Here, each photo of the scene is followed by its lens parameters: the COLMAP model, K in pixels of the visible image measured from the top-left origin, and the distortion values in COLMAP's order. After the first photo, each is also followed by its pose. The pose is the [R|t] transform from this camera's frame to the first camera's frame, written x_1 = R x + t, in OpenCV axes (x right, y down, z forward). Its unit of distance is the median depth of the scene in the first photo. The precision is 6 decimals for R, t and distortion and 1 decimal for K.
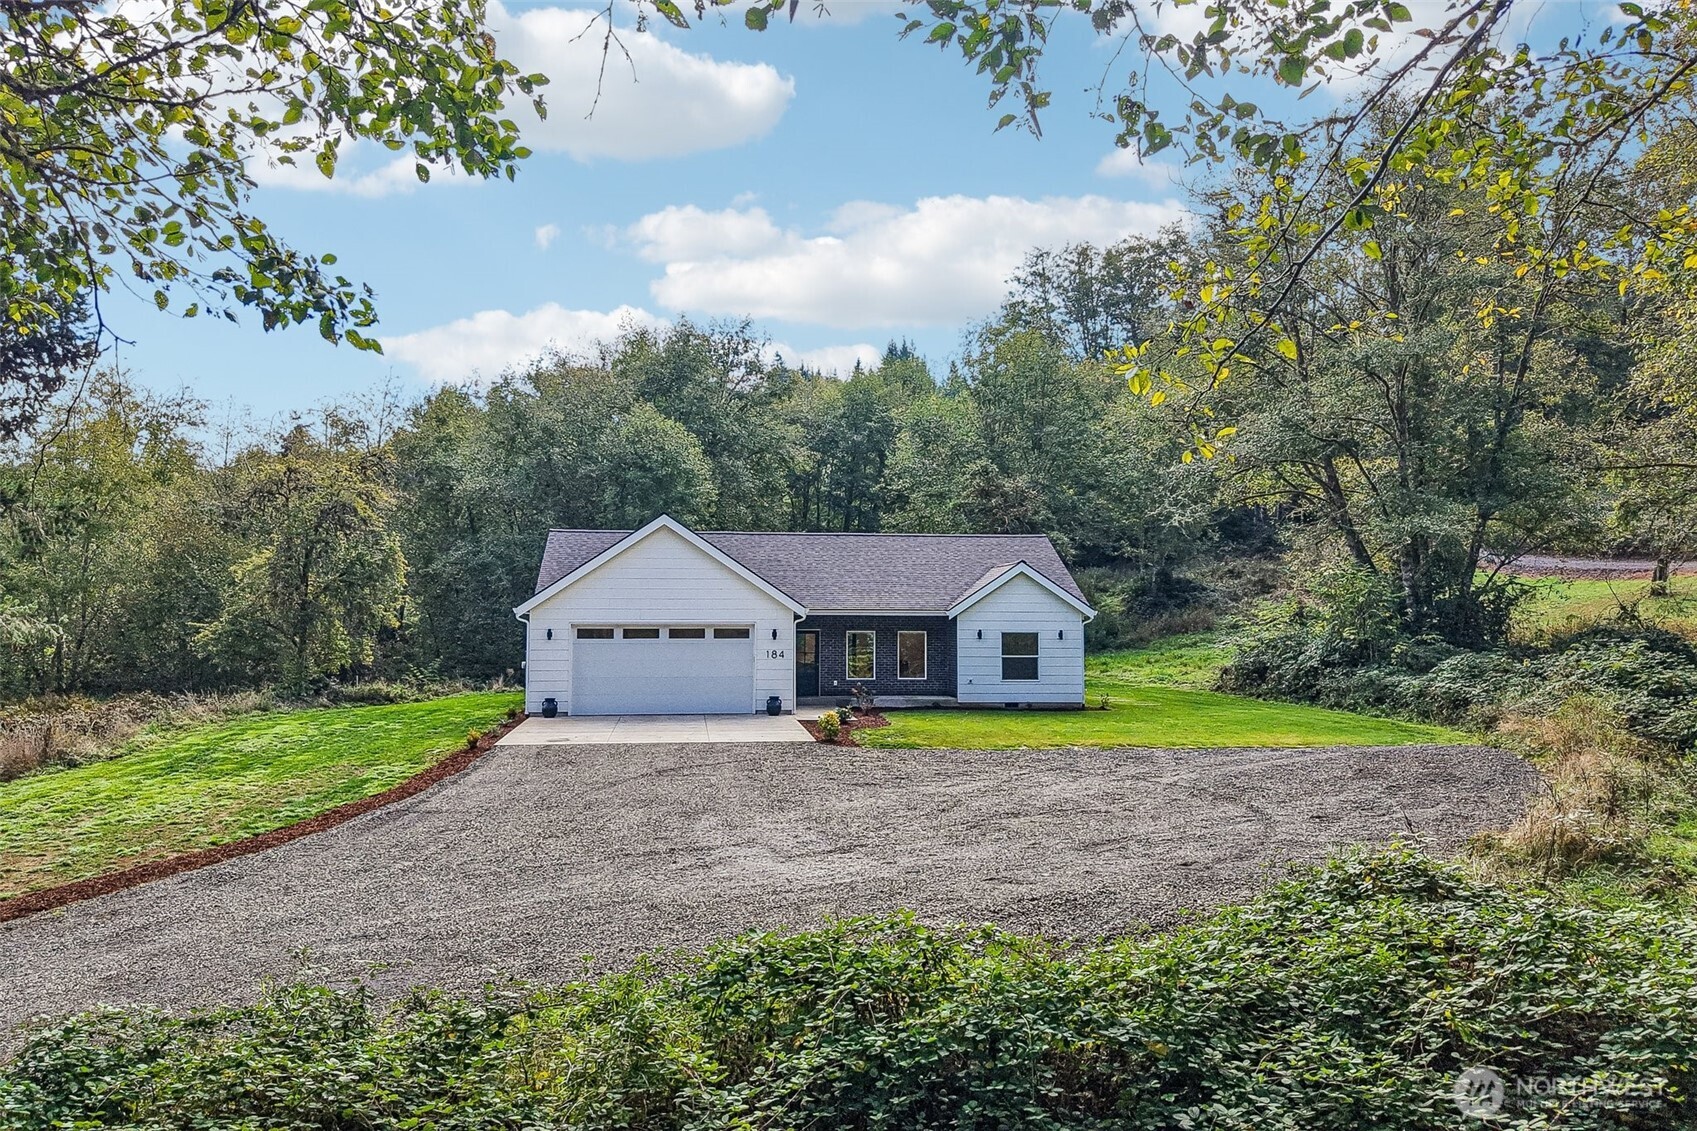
lens RADIAL K [[1337.9, 0, 846.5], [0, 1337.9, 594.4], [0, 0, 1]] dist [0.074009, -0.115281]
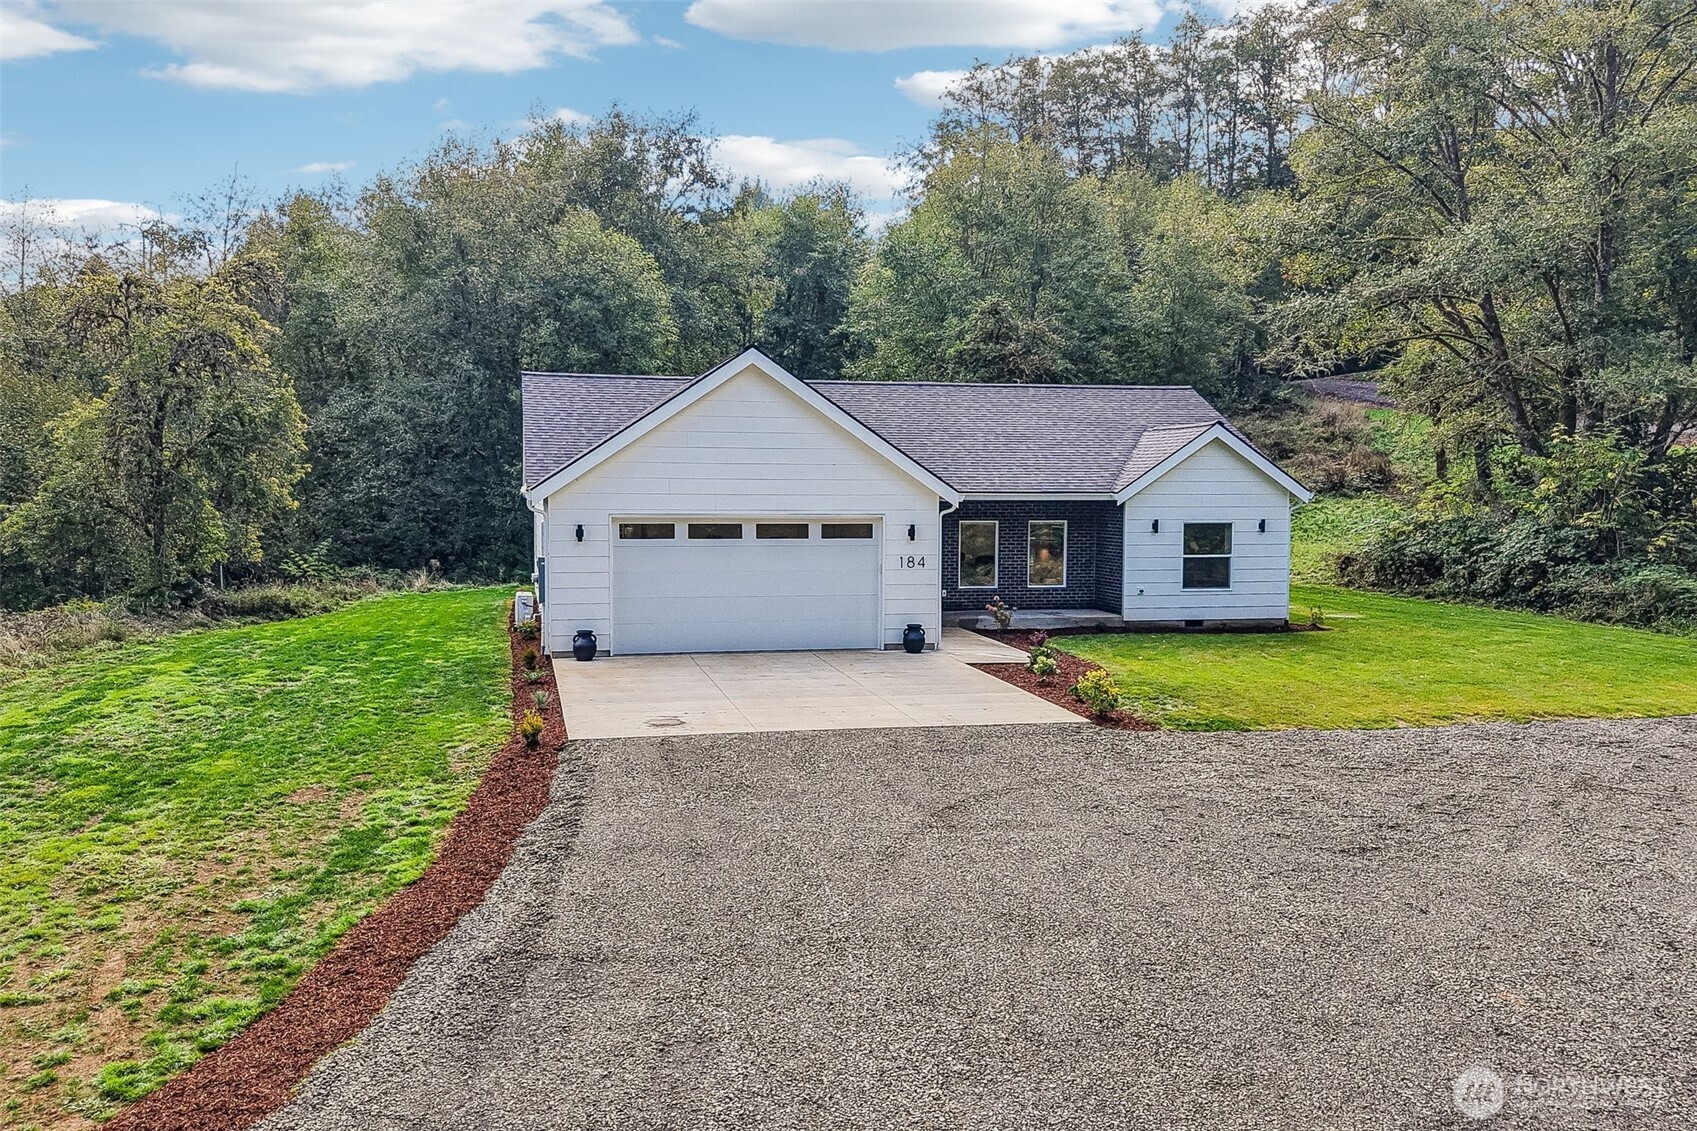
lens RADIAL K [[1410.6, 0, 847.4], [0, 1410.6, 590.2], [0, 0, 1]] dist [0.034517, -0.002389]
pose [[0.995502, -0.004868, 0.094619, -0.122506], [-0.004355, 0.995272, 0.097030, -0.007497], [-0.094644, -0.097005, 0.990774, 0.240580]]
